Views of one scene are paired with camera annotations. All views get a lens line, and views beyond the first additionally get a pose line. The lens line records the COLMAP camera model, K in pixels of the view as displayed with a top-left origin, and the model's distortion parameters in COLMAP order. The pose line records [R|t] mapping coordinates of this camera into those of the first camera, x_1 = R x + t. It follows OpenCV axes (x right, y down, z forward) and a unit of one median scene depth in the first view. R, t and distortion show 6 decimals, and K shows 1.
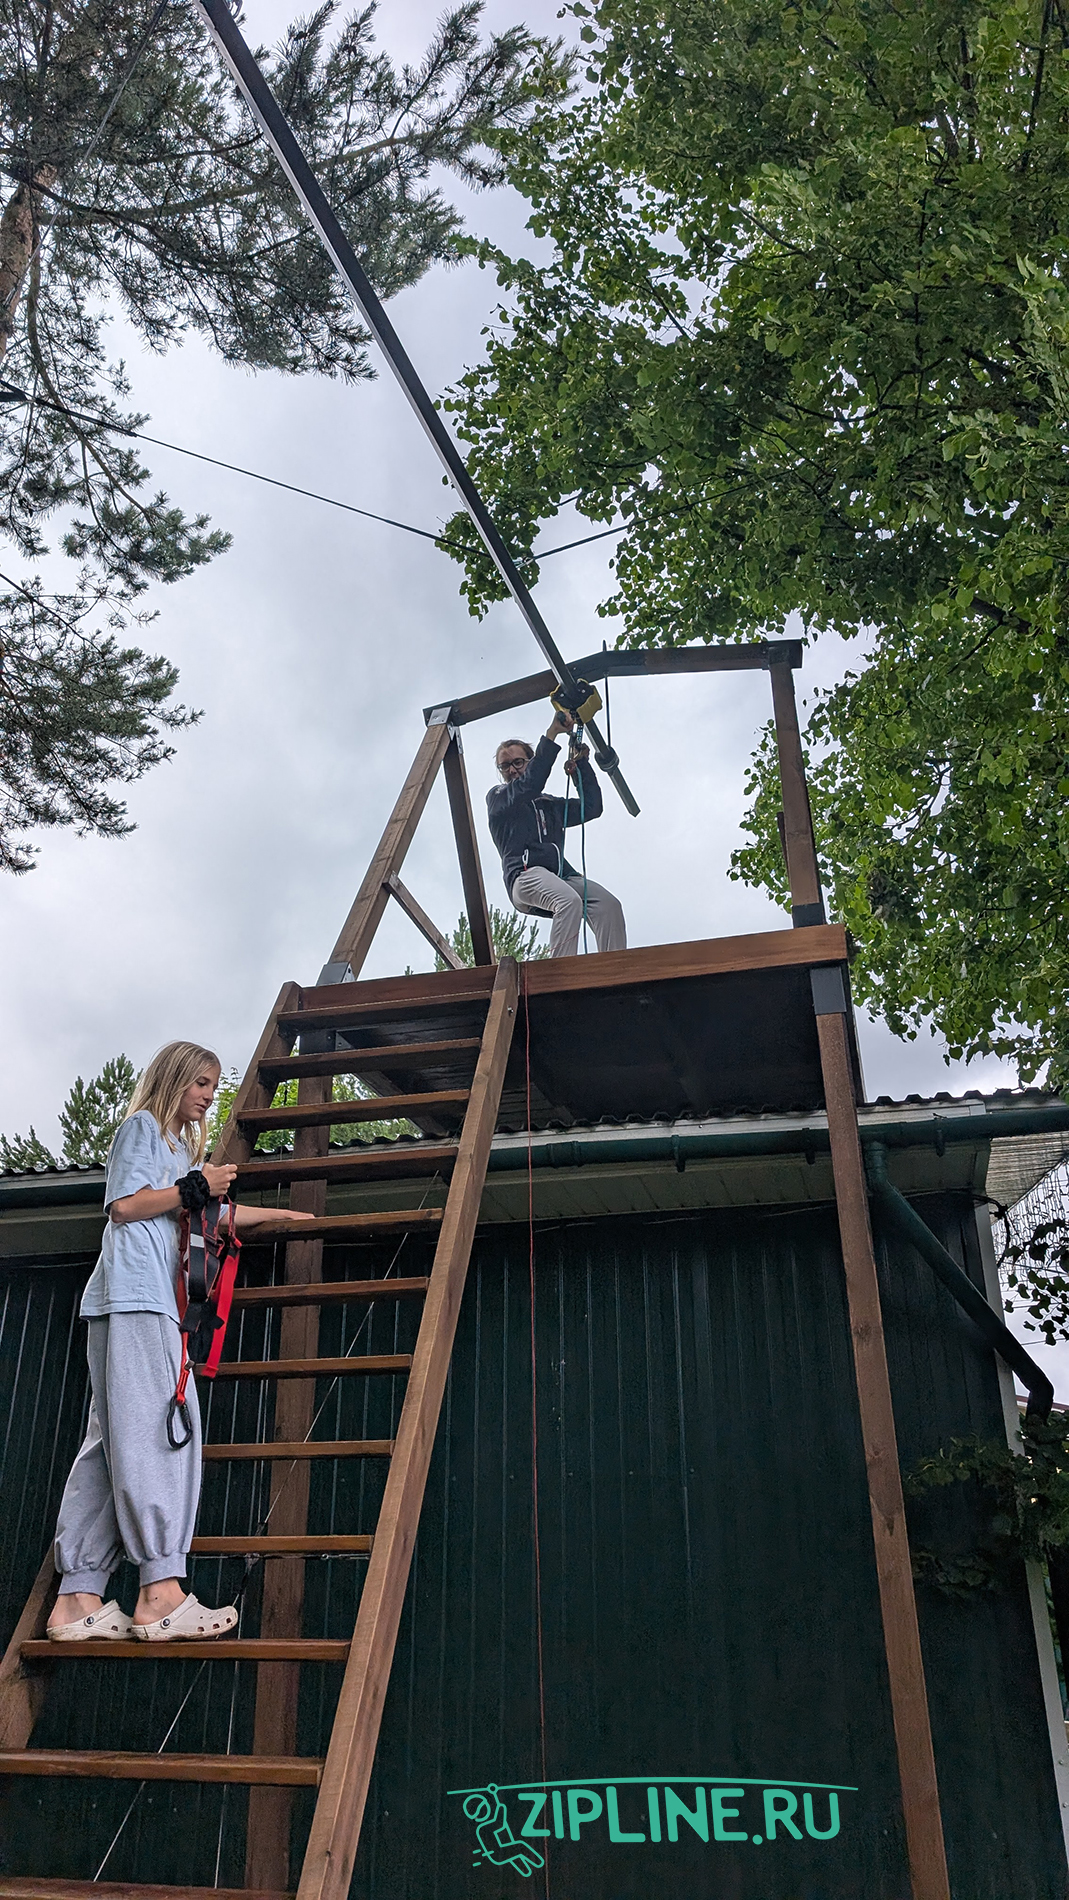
lens RADIAL K [[1379.4, 0, 534.5], [0, 1379.4, 950.0], [0, 0, 1]] dist [0.135541, -0.369384]
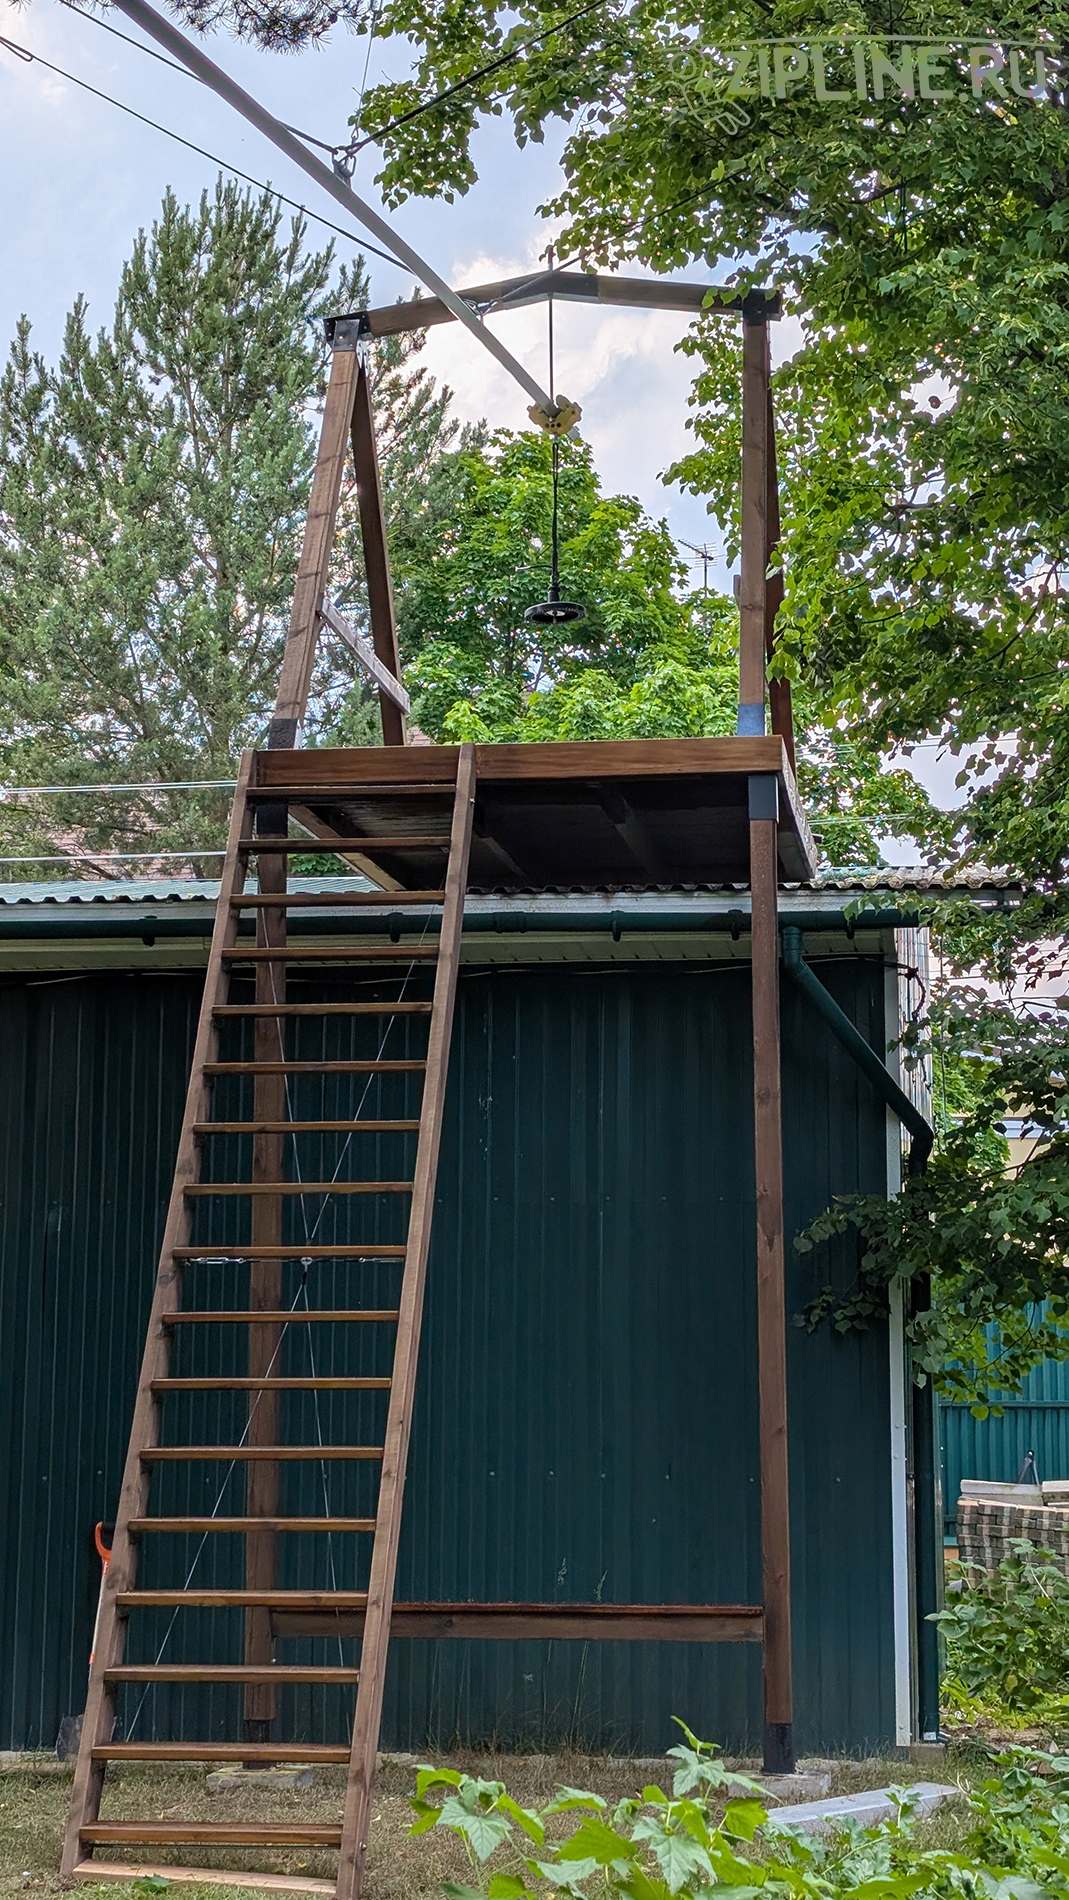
lens RADIAL K [[3328.8, 0, 534.5], [0, 3328.8, 950.0], [0, 0, 1]] dist [0.211597, -0.103982]
pose [[0.993034, 0.019813, 0.116150, -0.259317], [-0.052792, 0.956097, 0.288257, -0.575931], [-0.105340, -0.292380, 0.950483, -1.454612]]
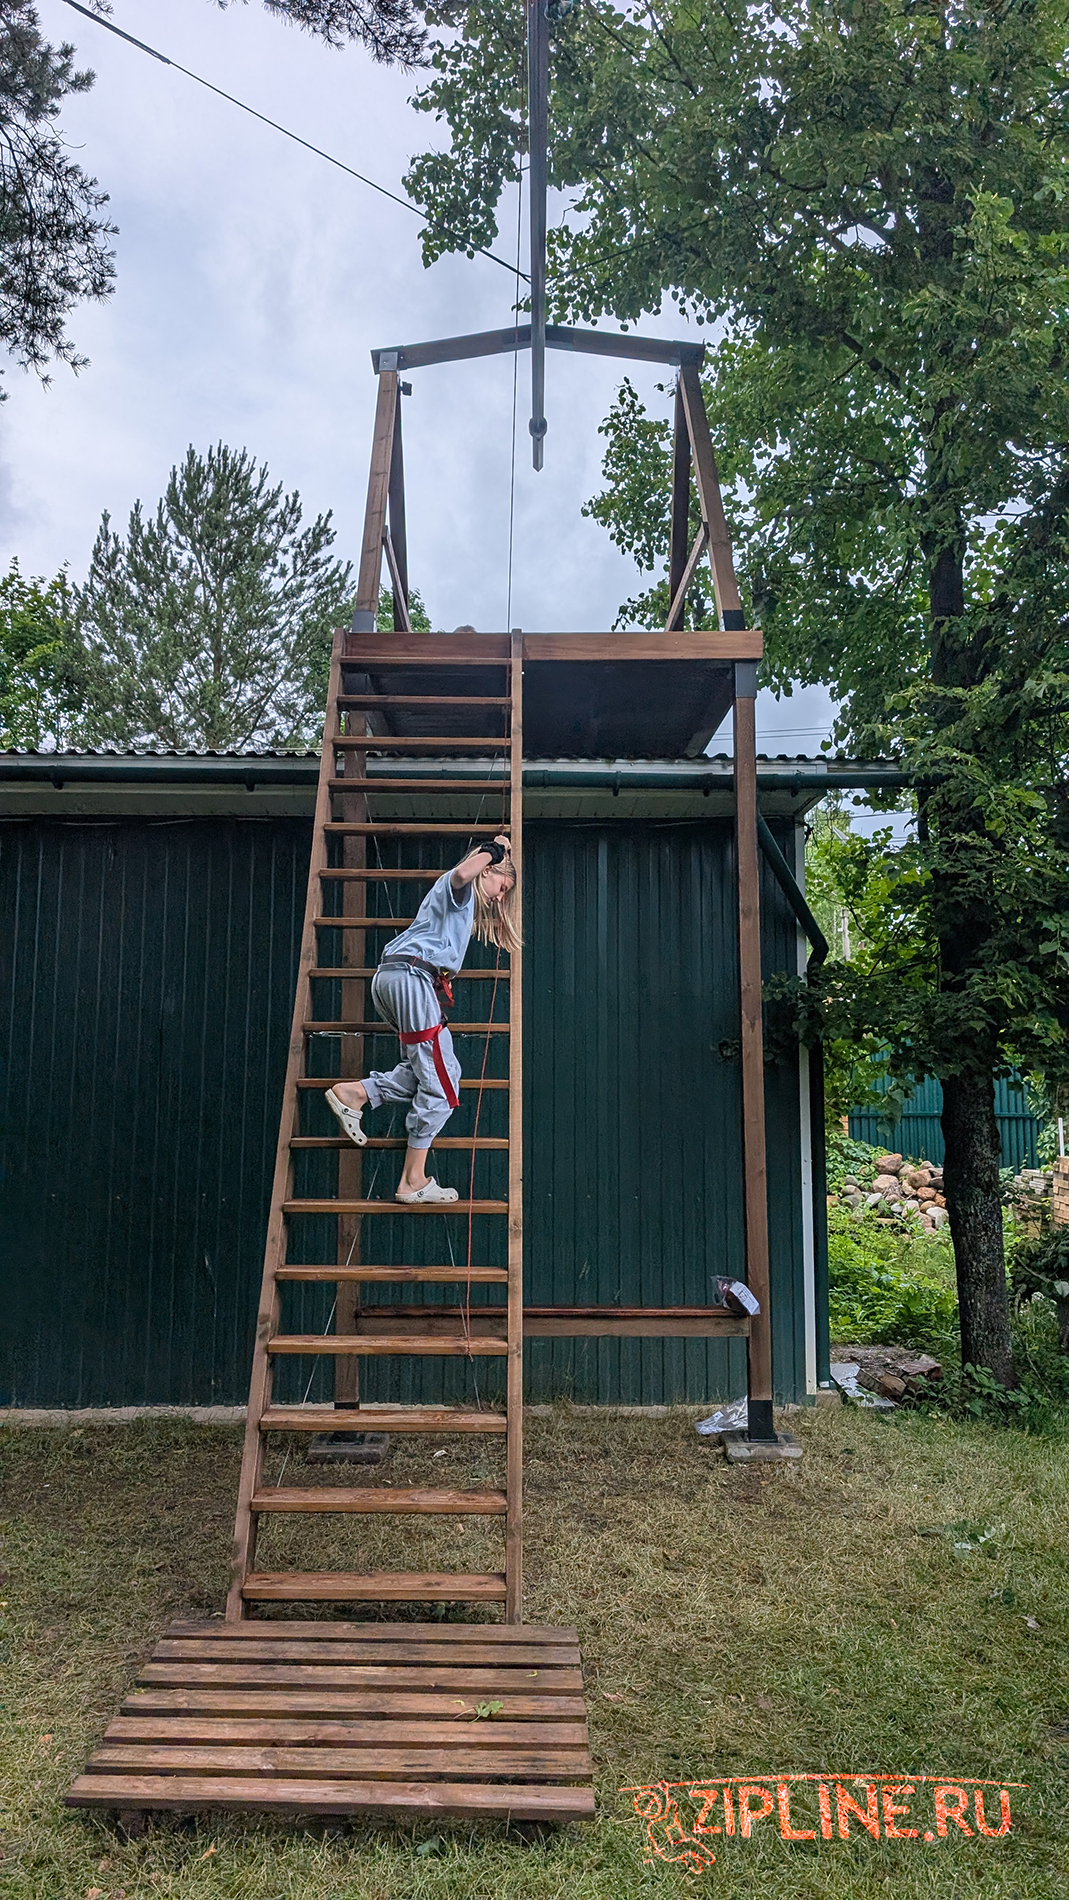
lens RADIAL K [[1423.6, 0, 534.5], [0, 1423.6, 950.0], [0, 0, 1]] dist [0.099245, -0.122099]
pose [[0.962378, 0.034577, 0.269505, -0.363770], [-0.118671, 0.945757, 0.302425, -0.122257], [-0.244429, -0.323030, 0.914279, -0.364370]]
